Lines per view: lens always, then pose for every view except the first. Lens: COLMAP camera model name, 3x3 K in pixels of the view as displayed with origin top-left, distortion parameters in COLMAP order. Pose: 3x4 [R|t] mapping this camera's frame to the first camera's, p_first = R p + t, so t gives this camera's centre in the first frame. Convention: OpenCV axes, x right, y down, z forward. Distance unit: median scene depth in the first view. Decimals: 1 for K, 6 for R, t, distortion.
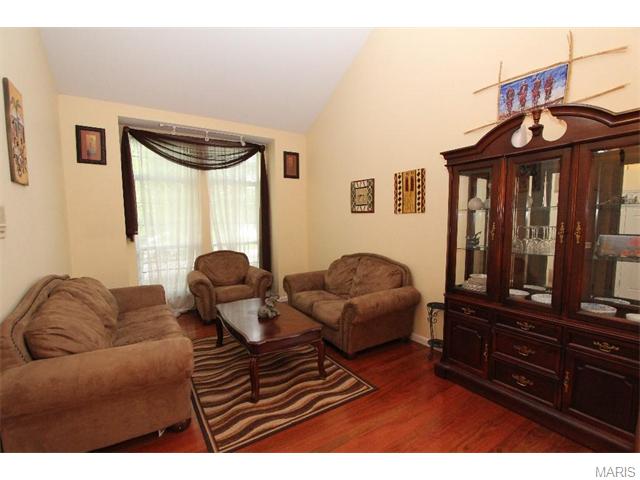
lens RADIAL K [[293.7, 0, 316.6], [0, 293.7, 241.9], [0, 0, 1]] dist [-0.010917, 0.000212]
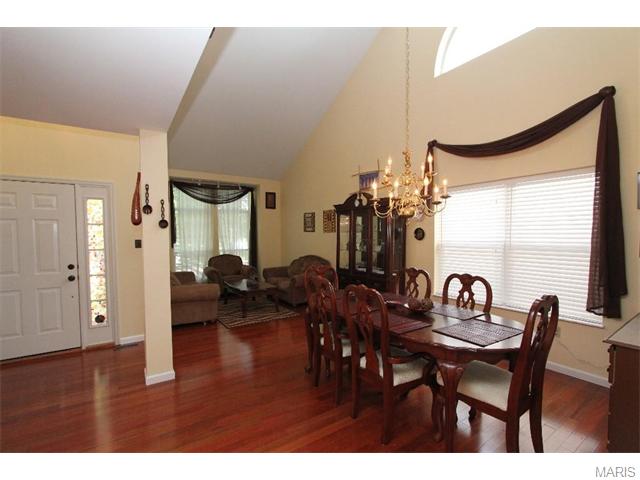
lens RADIAL K [[293.7, 0, 320.1], [0, 293.7, 242.9], [0, 0, 1]] dist [-0.010917, 0.000212]
pose [[0.999545, 0.006509, 0.029436, 0.169913], [-0.005276, 0.999114, -0.041762, 0.038815], [-0.029682, 0.041587, 0.998694, -0.722321]]
